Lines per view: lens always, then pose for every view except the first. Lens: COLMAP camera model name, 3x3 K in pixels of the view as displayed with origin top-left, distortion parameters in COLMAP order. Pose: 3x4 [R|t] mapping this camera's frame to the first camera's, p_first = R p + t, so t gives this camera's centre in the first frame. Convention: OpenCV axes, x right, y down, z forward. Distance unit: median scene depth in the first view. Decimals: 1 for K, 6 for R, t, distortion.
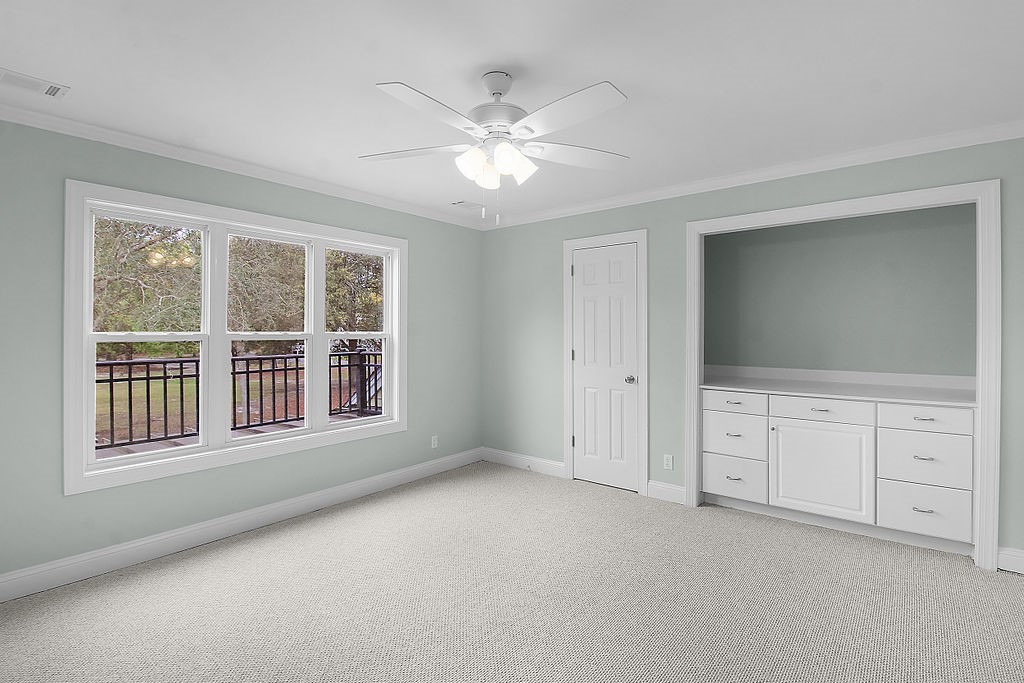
lens RADIAL K [[505.1, 0, 538.4], [0, 505.1, 325.9], [0, 0, 1]] dist [0.015159, -0.001984]
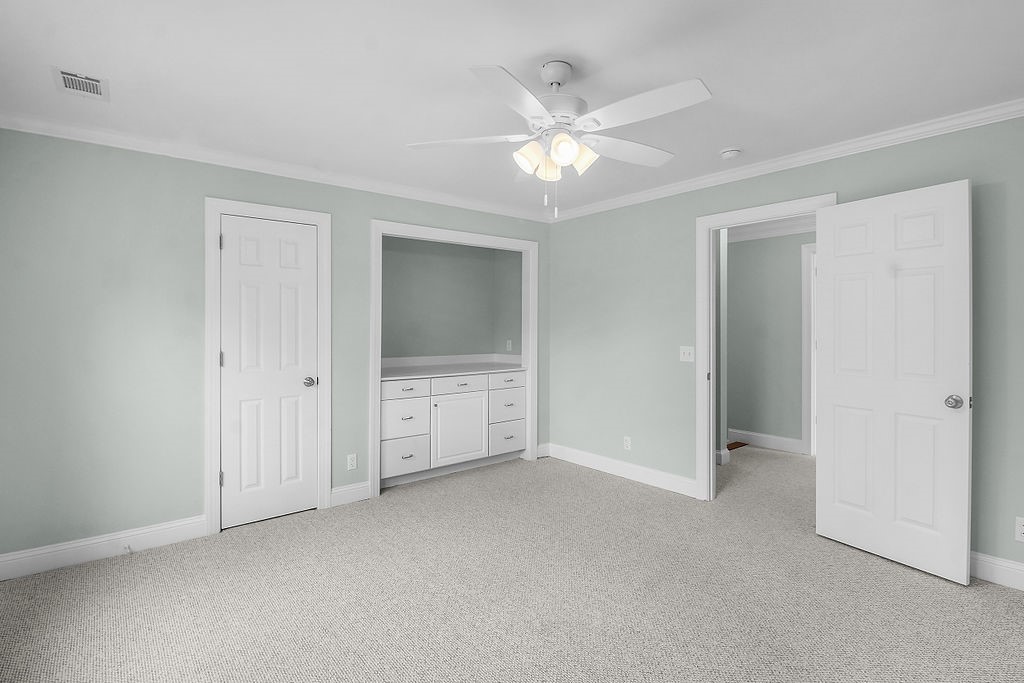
lens RADIAL K [[505.1, 0, 503.6], [0, 505.1, 328.2], [0, 0, 1]] dist [0.015159, -0.001984]
pose [[0.225256, -0.000705, 0.974299, -0.621473], [-0.005831, 0.999981, 0.002072, 0.010428], [-0.974282, -0.006148, 0.225248, 0.504302]]
